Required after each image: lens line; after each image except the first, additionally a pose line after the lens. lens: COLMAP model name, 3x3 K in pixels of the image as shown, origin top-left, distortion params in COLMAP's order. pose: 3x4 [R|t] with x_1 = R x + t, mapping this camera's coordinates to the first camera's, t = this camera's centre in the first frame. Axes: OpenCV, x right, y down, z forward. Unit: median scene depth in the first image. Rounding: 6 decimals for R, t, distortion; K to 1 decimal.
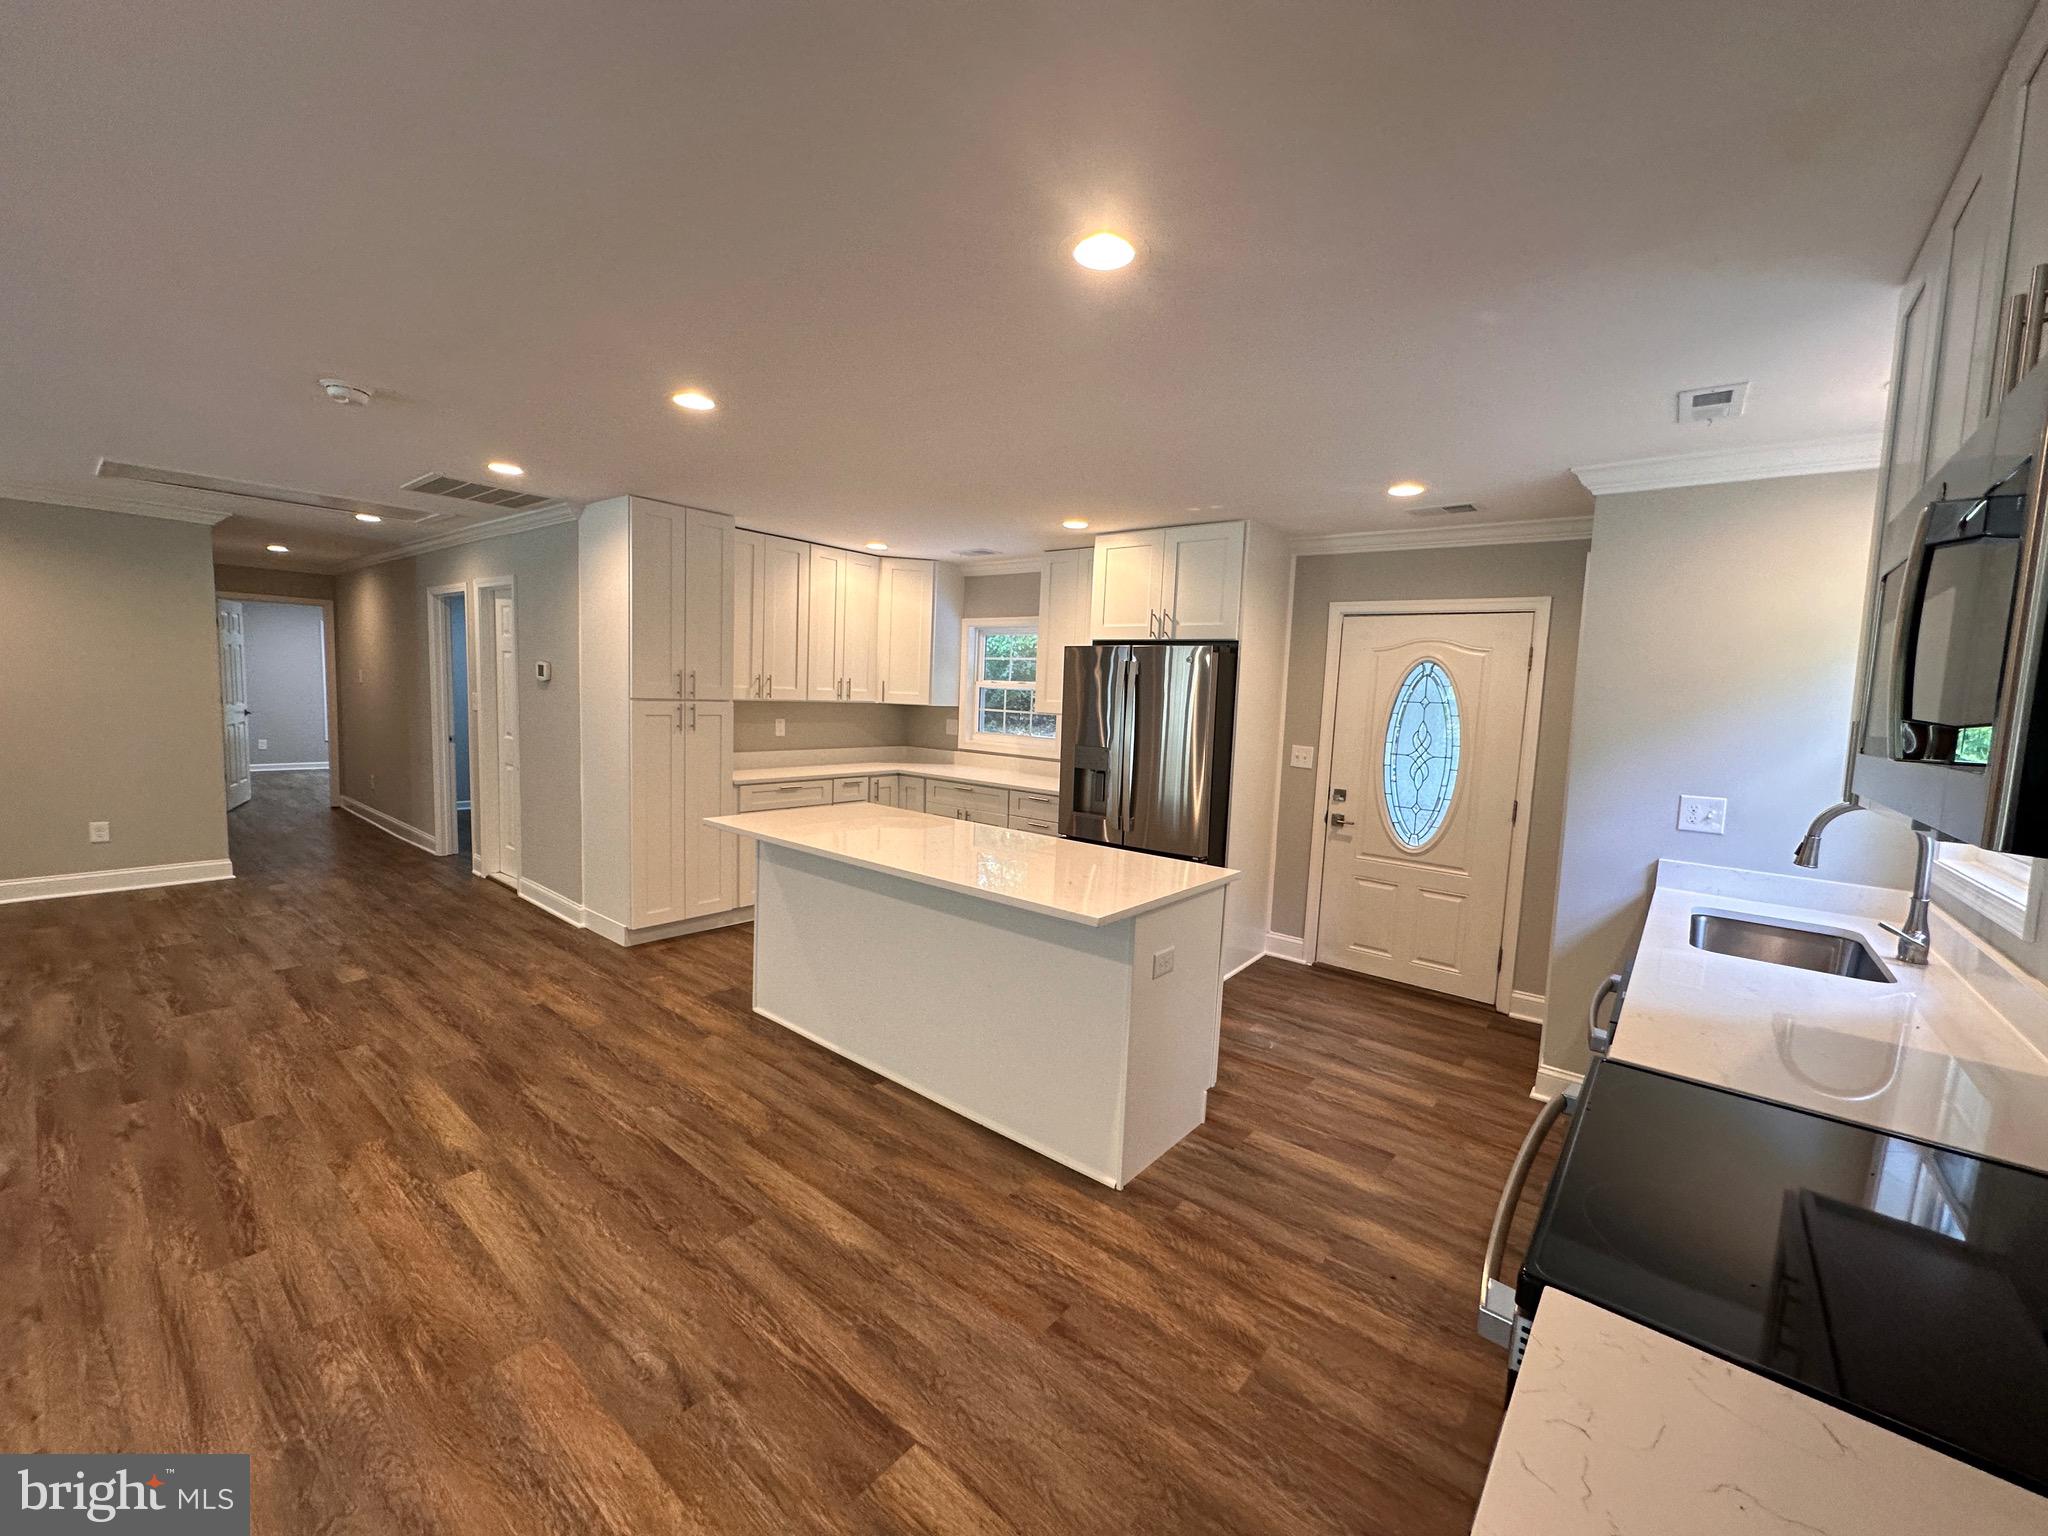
lens RADIAL K [[819.5, 0, 1027.2], [0, 819.5, 763.3], [0, 0, 1]] dist [-0.001784, 0.000789]
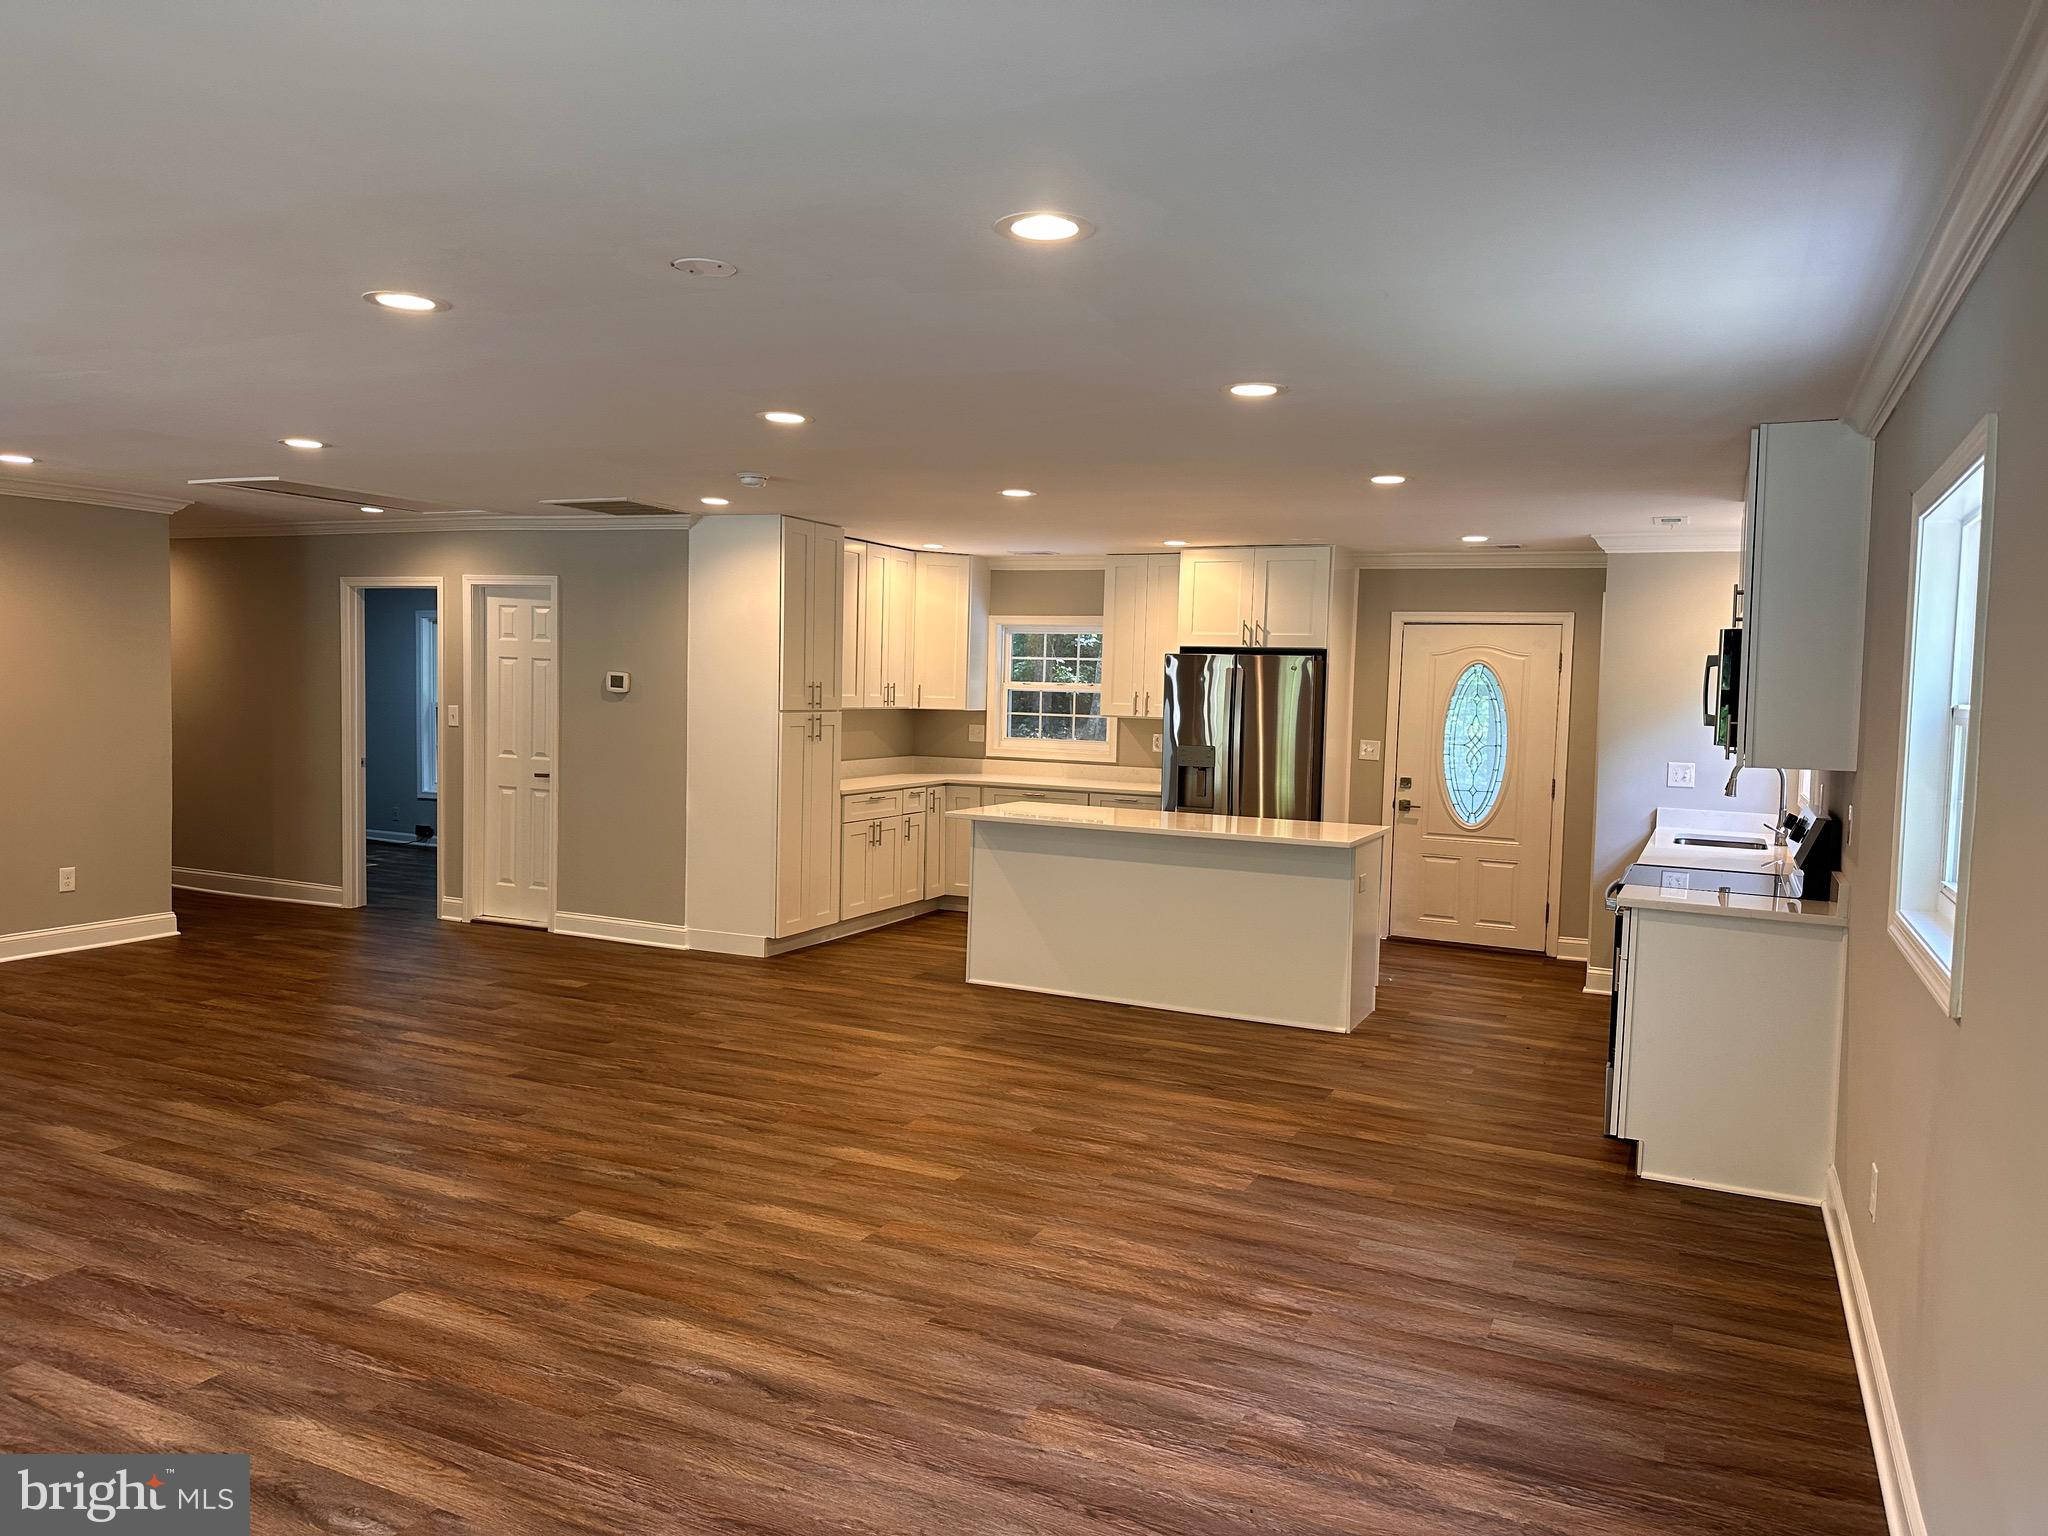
lens RADIAL K [[1436.6, 0, 1025.8], [0, 1436.6, 774.0], [0, 0, 1]] dist [0.070040, -0.083856]
pose [[0.970213, -0.031018, 0.240258, -0.676628], [0.034976, 0.999313, -0.012227, 0.036243], [-0.239714, 0.020266, 0.970632, -0.897562]]
